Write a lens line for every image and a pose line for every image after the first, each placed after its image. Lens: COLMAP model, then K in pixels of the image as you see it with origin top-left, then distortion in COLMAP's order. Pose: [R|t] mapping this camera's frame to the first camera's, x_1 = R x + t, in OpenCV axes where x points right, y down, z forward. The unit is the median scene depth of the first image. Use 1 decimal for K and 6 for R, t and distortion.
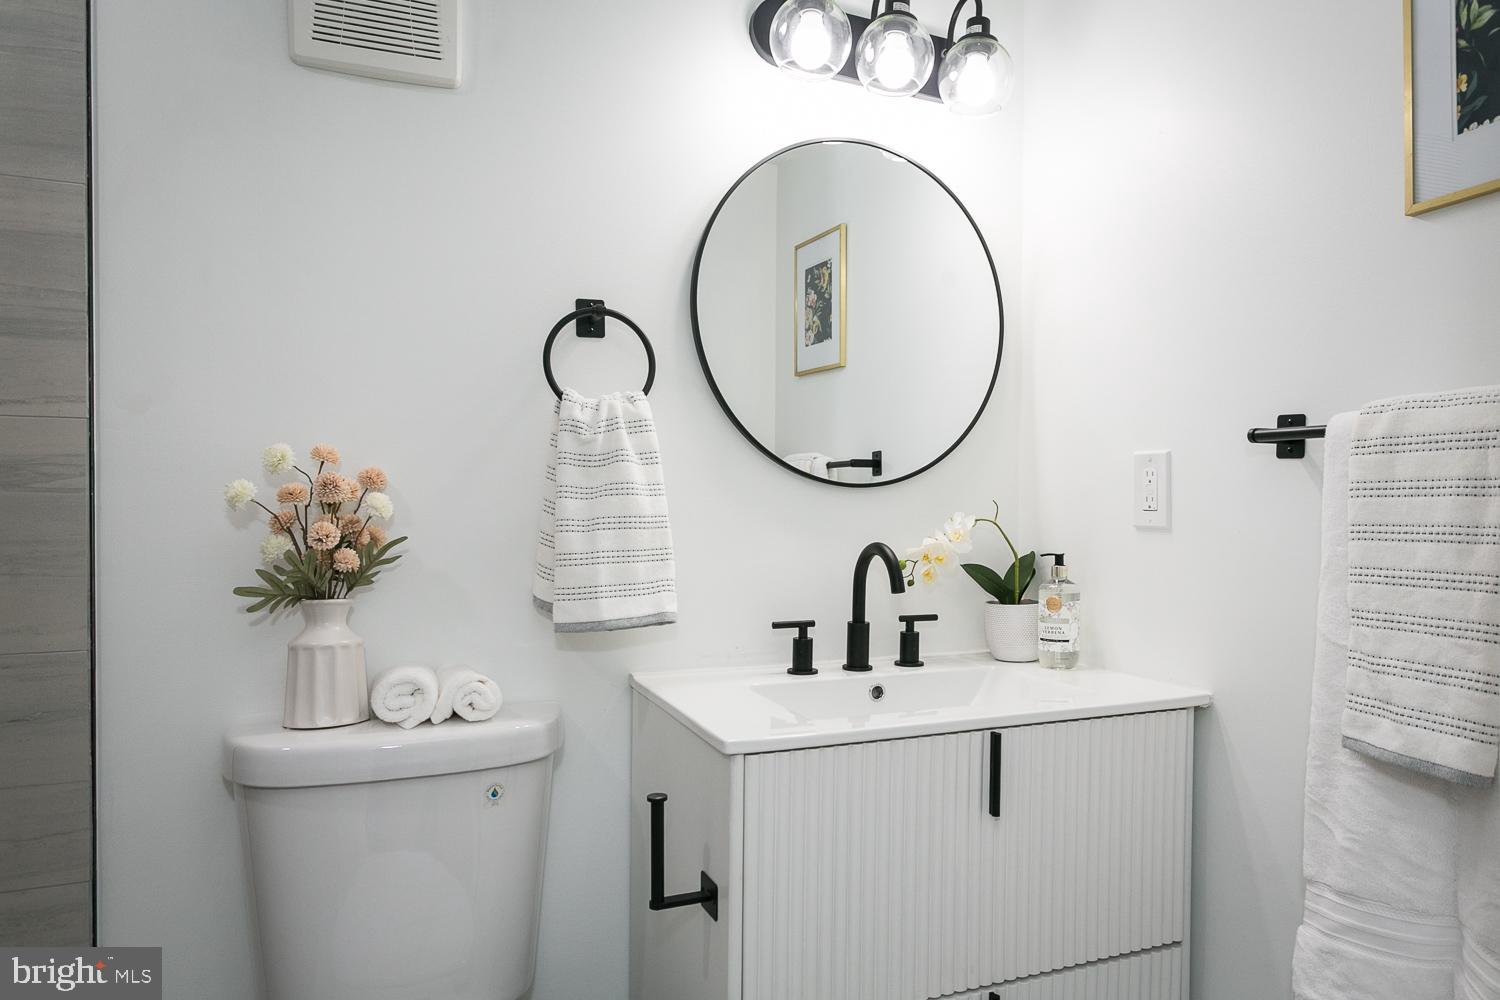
lens RADIAL K [[961.6, 0, 745.8], [0, 961.6, 539.4], [0, 0, 1]] dist [-0.005538, 0.003573]
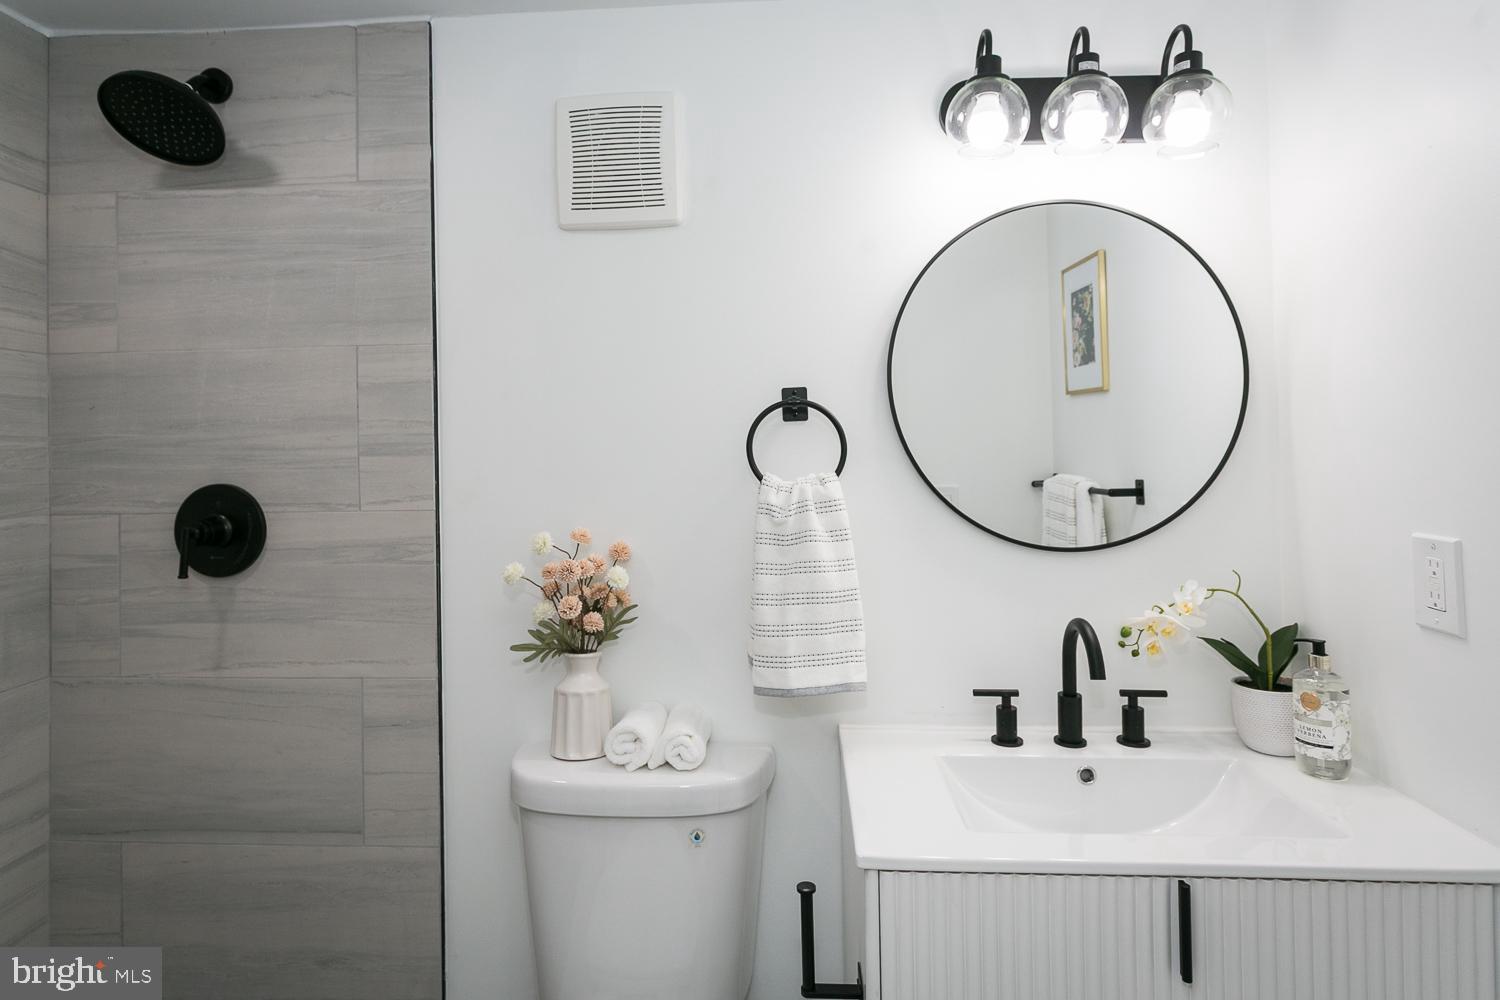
lens RADIAL K [[795.2, 0, 745.2], [0, 795.2, 447.1], [0, 0, 1]] dist [-0.005754, 0.002389]
pose [[0.896942, -0.025407, -0.441417, 0.207246], [0.012226, 0.999391, -0.032680, -0.159275], [0.441979, 0.023916, 0.896707, 0.150109]]
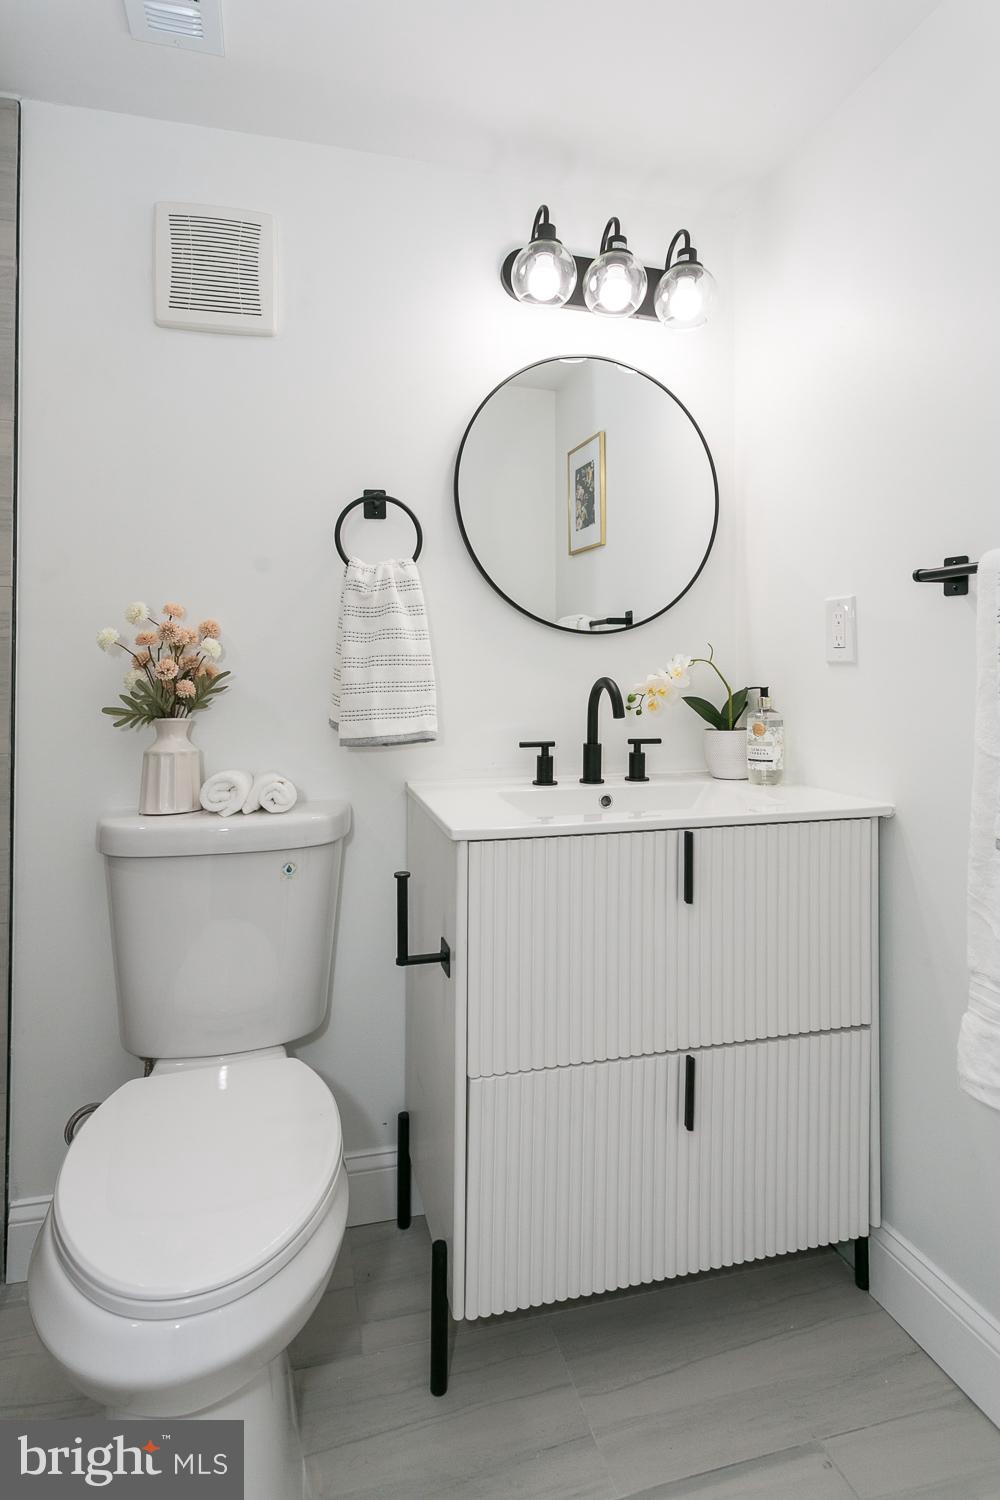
lens RADIAL K [[745.8, 0, 459.9], [0, 745.8, 674.7], [0, 0, 1]] dist [-0.006400, 0.001212]
pose [[0.986857, -0.005462, -0.161504, 0.118353], [-0.000273, 0.999371, -0.035464, 0.036331], [0.161596, 0.035042, 0.986235, 0.040324]]
